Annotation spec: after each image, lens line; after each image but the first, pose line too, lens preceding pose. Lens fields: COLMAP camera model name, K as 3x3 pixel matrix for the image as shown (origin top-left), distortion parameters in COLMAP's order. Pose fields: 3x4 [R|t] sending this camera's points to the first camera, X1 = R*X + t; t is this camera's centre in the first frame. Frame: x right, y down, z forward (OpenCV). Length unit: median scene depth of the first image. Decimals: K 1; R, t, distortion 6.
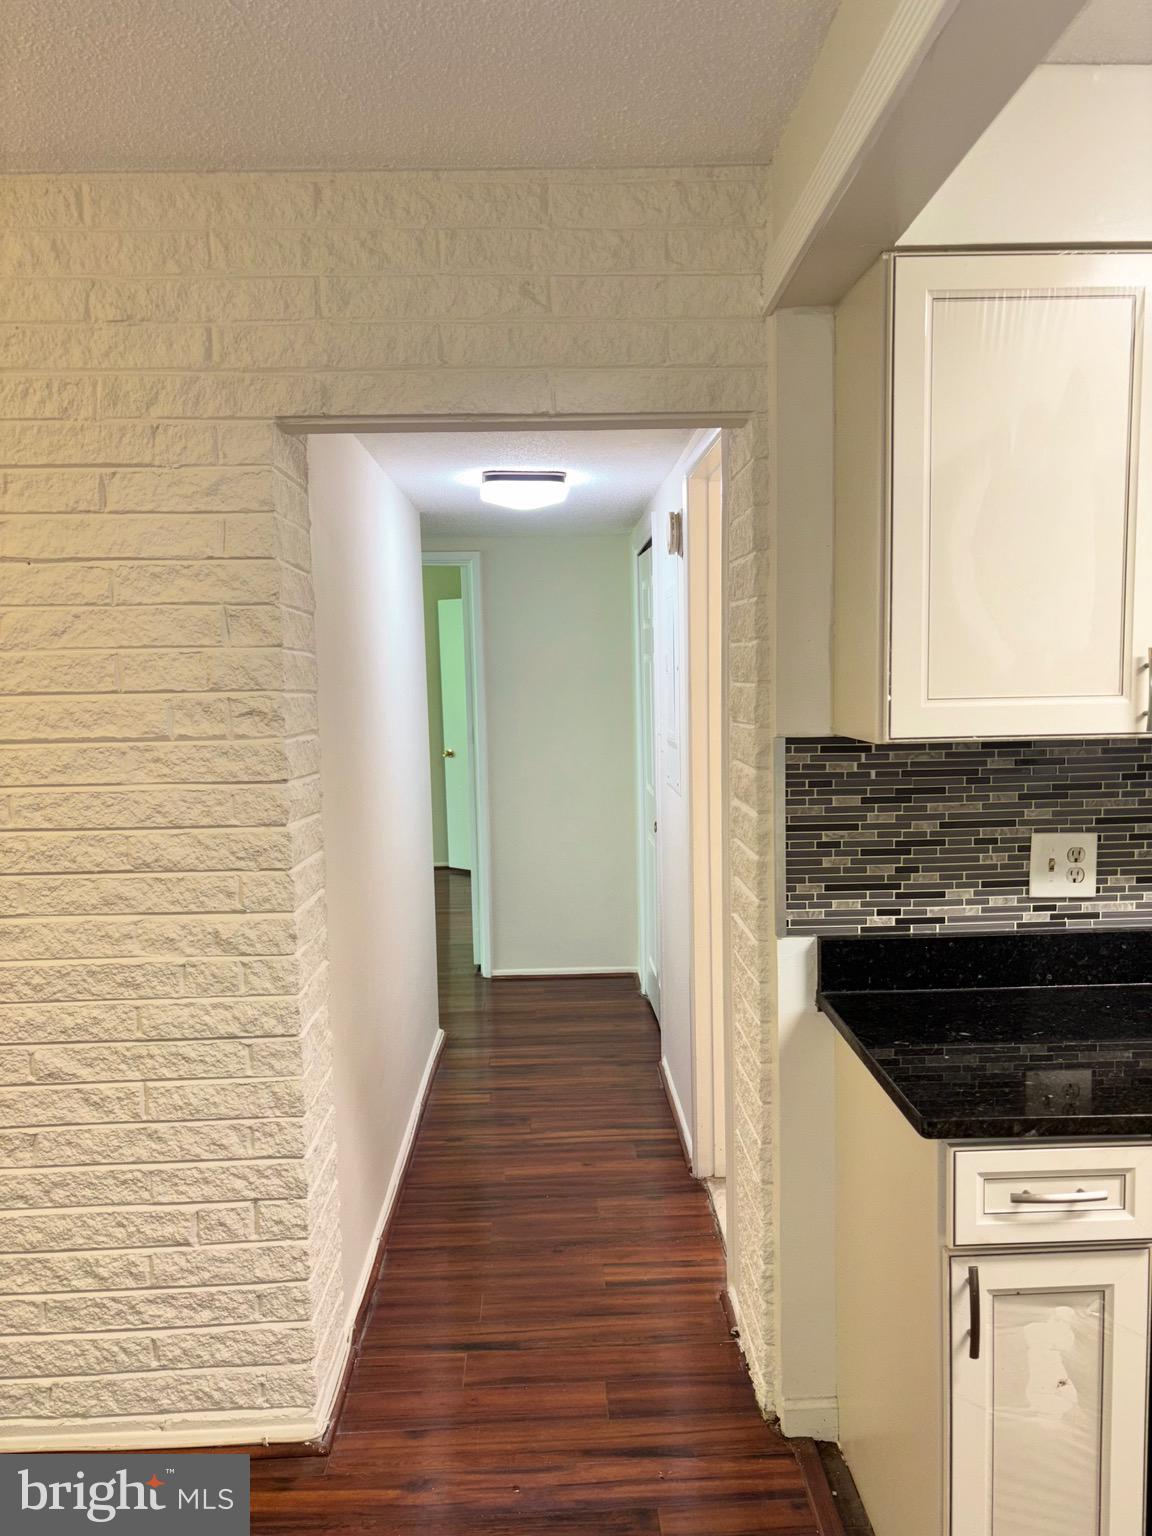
lens RADIAL K [[1159.0, 0, 576.2], [0, 1159.0, 787.8], [0, 0, 1]] dist [0.007587, 0.012883]
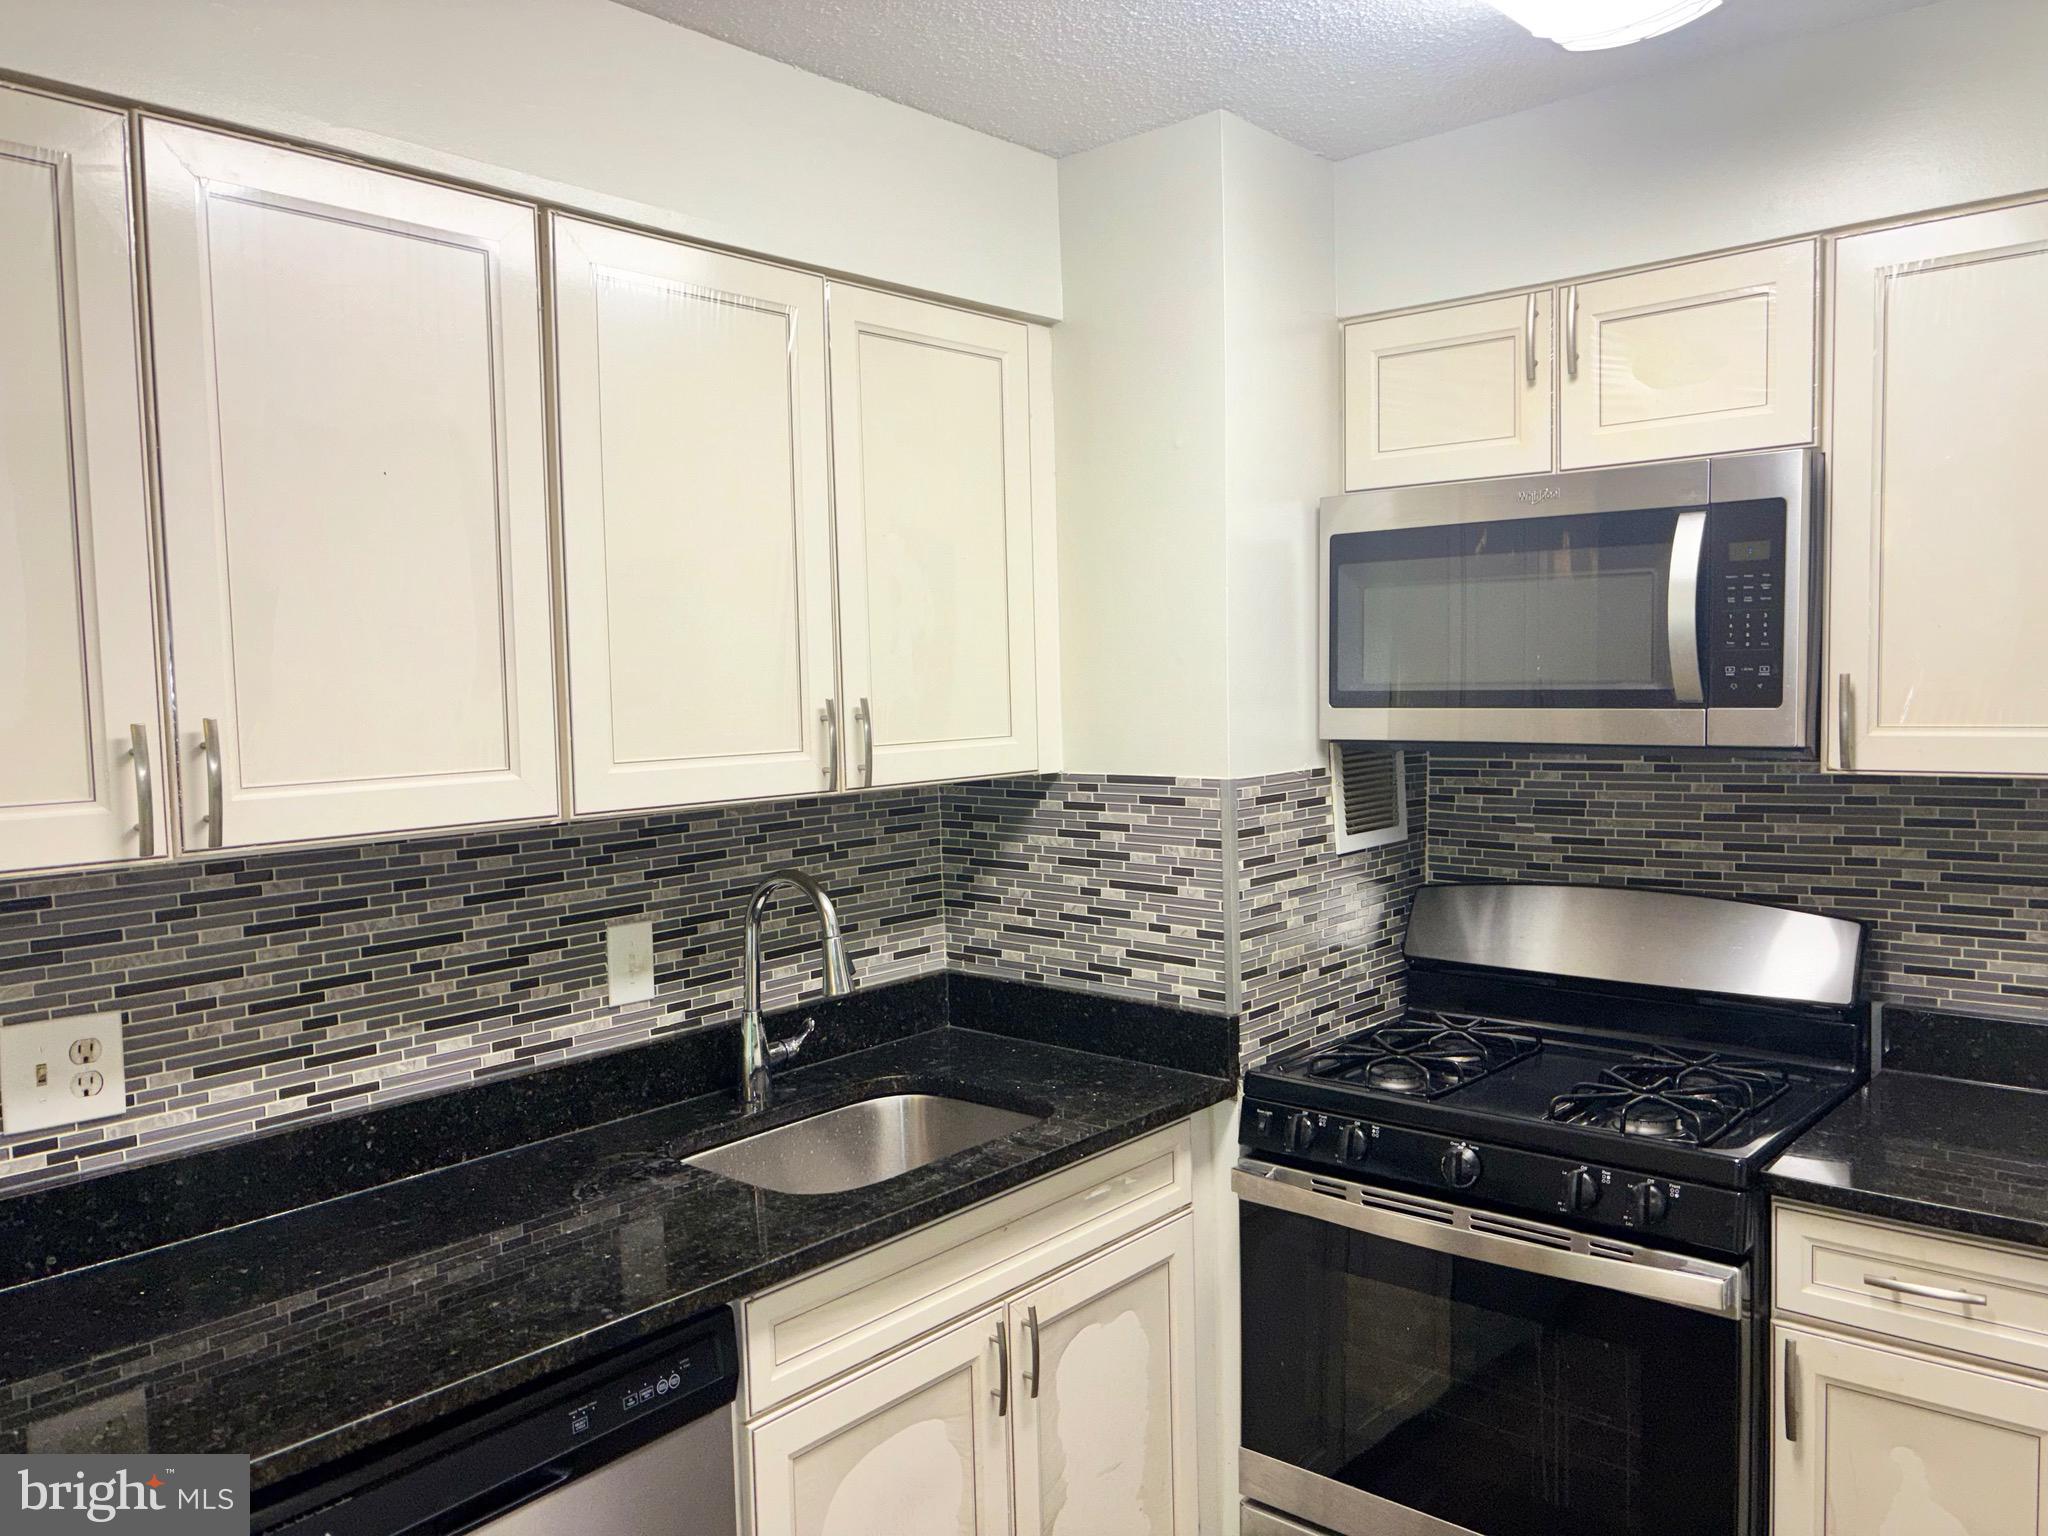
lens RADIAL K [[1545.3, 0, 1010.1], [0, 1545.3, 762.3], [0, 0, 1]] dist [0.007587, 0.012883]
pose [[0.679525, -0.039576, 0.732585, 0.165549], [0.084476, 0.996123, -0.024545, -0.033523], [-0.728773, 0.078565, 0.680233, 0.066827]]
